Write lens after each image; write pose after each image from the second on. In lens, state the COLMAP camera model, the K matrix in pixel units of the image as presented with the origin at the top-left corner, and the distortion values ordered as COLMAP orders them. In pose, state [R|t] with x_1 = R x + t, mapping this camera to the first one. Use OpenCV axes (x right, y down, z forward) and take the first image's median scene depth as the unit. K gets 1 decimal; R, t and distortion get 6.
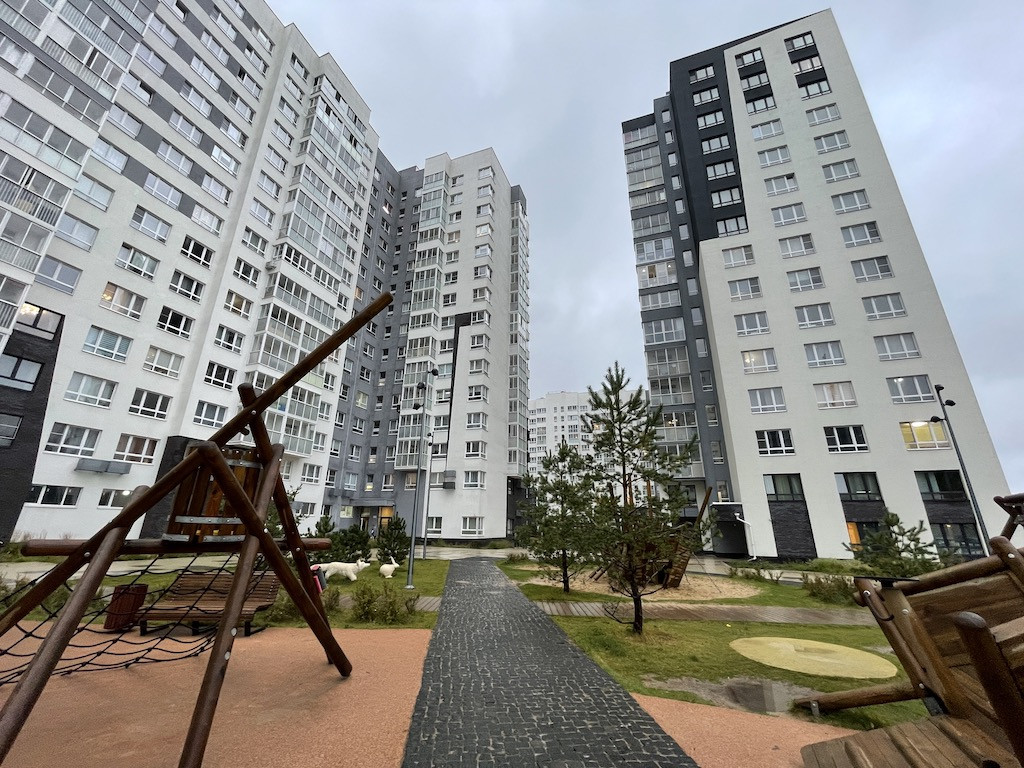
lens RADIAL K [[414.4, 0, 512.6], [0, 414.4, 384.0], [0, 0, 1]] dist [-0.004990, 0.002238]
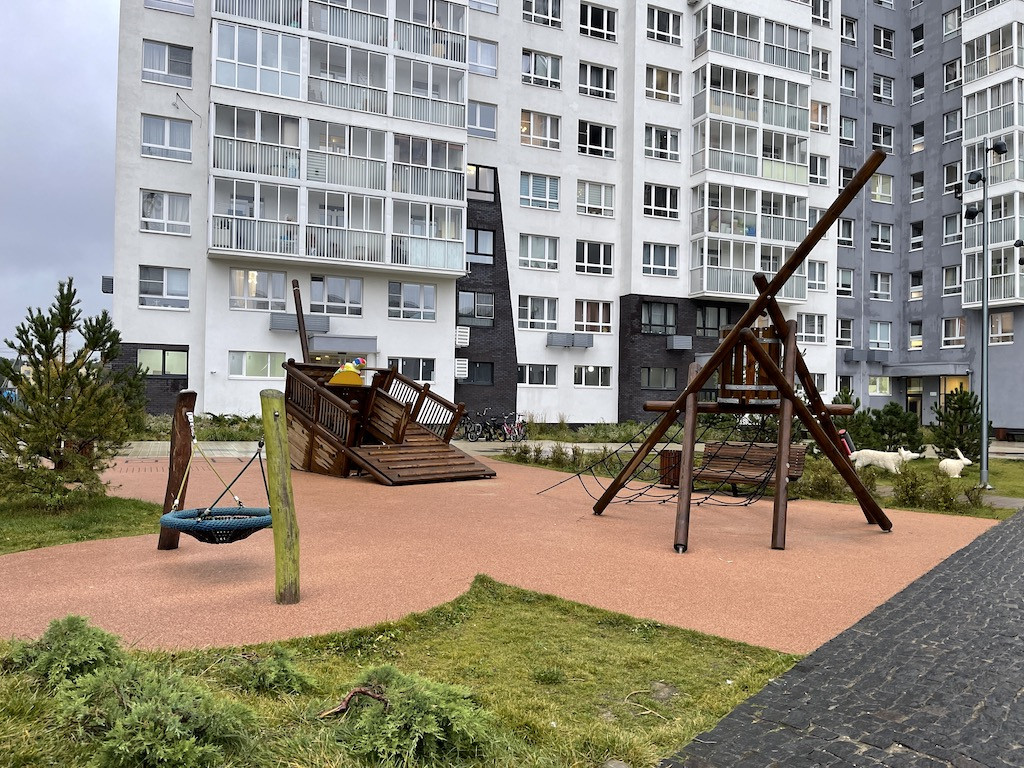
lens RADIAL K [[771.4, 0, 510.9], [0, 771.4, 395.0], [0, 0, 1]] dist [0.077756, -0.103623]
pose [[0.689270, -0.011179, -0.724418, 0.055426], [0.230023, 0.951526, 0.204178, -0.035063], [0.687020, -0.307367, 0.658430, -0.125130]]
